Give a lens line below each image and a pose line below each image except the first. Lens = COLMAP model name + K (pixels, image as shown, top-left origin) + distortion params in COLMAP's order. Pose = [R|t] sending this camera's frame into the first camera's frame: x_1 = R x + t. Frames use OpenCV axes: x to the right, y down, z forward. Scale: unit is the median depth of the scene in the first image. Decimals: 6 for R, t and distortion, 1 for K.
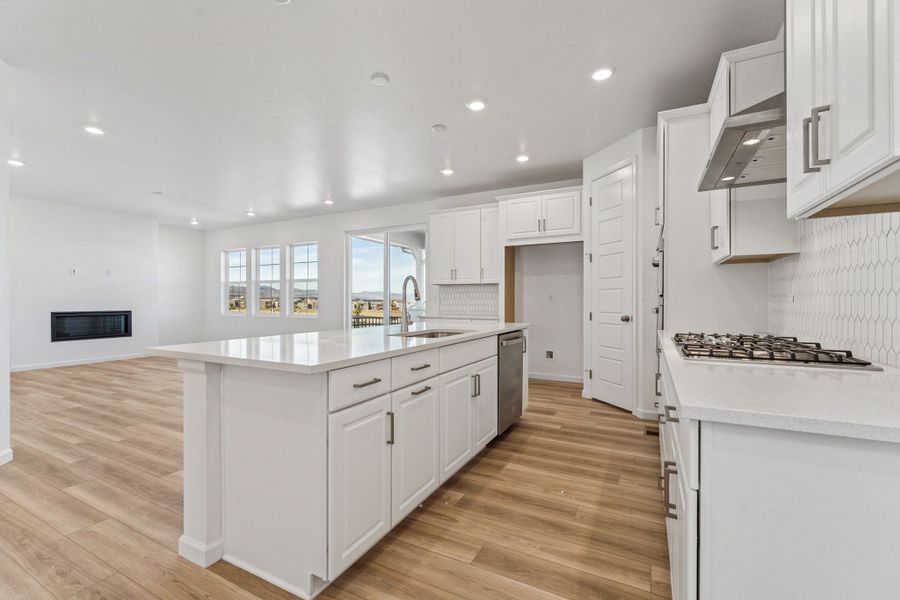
lens RADIAL K [[371.2, 0, 450.4], [0, 371.2, 301.9], [0, 0, 1]] dist [0.006034, -0.000032]
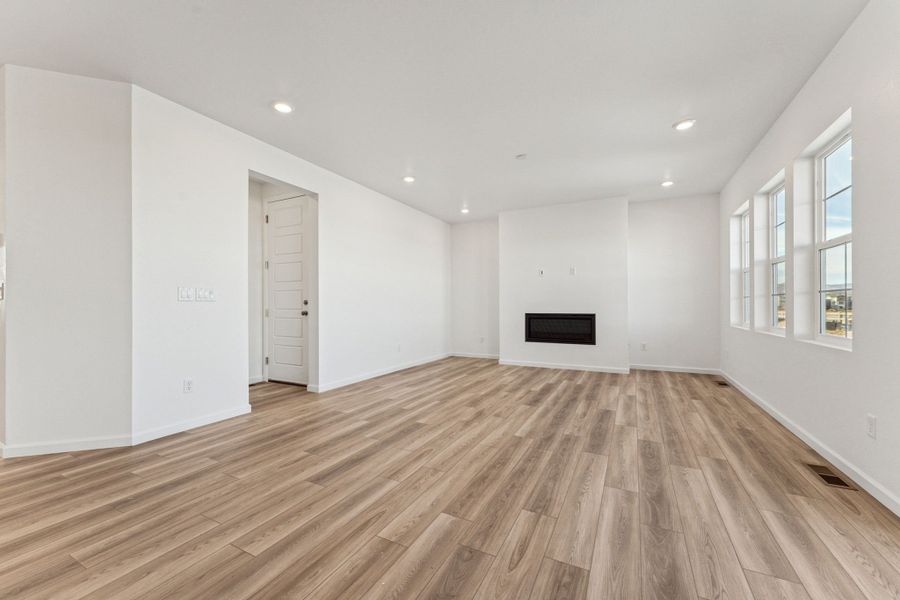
lens RADIAL K [[371.2, 0, 450.4], [0, 371.2, 301.9], [0, 0, 1]] dist [0.006034, -0.000032]
pose [[0.014516, -0.009478, -0.999850, -0.024529], [0.001352, 0.999954, -0.009460, 0.004215], [0.999894, -0.001215, 0.014528, 0.665037]]
